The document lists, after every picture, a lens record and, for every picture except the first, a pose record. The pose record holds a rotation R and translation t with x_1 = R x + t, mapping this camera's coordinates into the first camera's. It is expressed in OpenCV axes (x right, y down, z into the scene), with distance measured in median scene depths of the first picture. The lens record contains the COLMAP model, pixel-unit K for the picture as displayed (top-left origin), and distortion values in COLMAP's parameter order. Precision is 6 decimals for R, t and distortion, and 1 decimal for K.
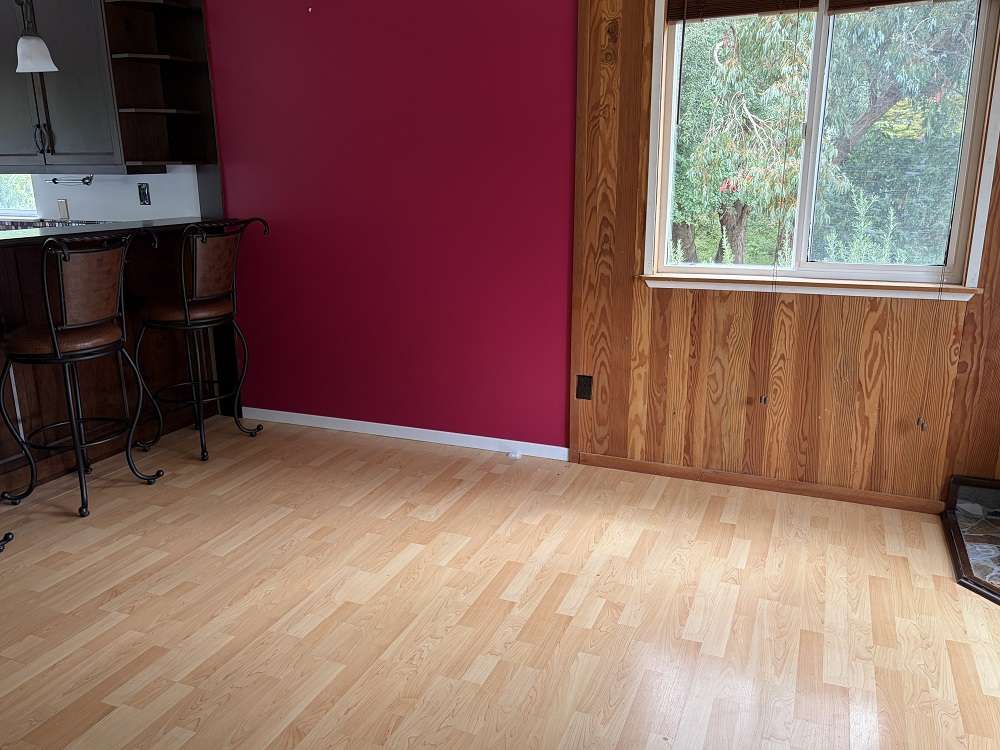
lens RADIAL K [[792.2, 0, 499.8], [0, 792.2, 375.5], [0, 0, 1]] dist [0.018070, -0.000361]
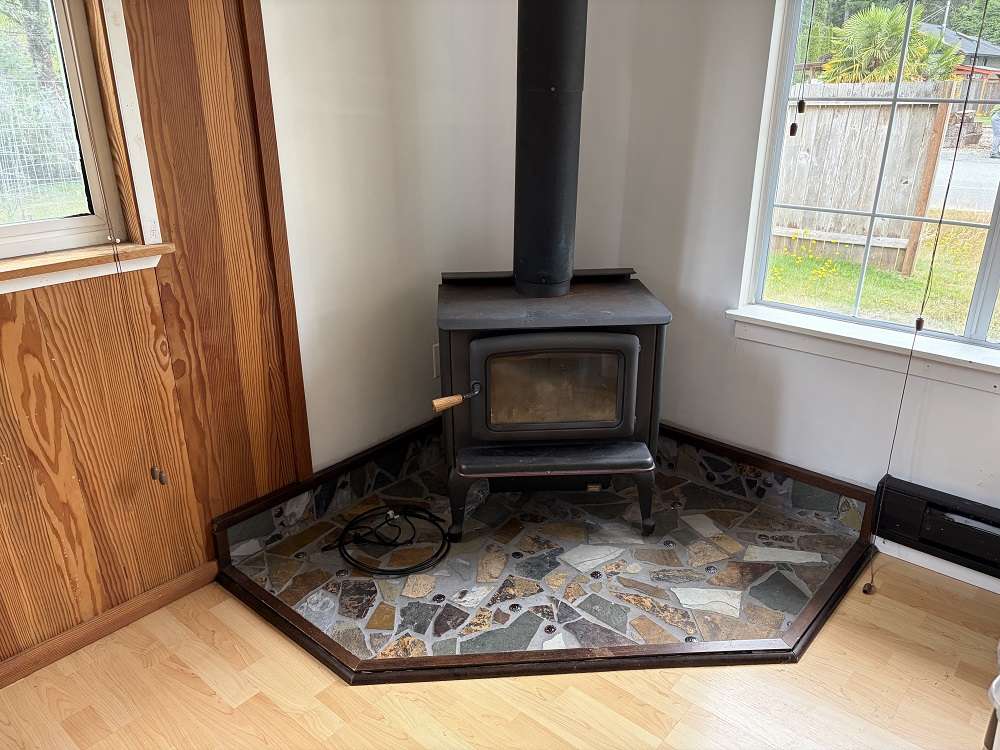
lens RADIAL K [[751.9, 0, 500.9], [0, 751.9, 383.5], [0, 0, 1]] dist [0.037830, -0.014311]
pose [[0.312516, -0.346804, 0.884342, 0.118986], [0.240230, 0.929564, 0.279644, -0.104526], [-0.919034, 0.125052, 0.373816, 0.526840]]
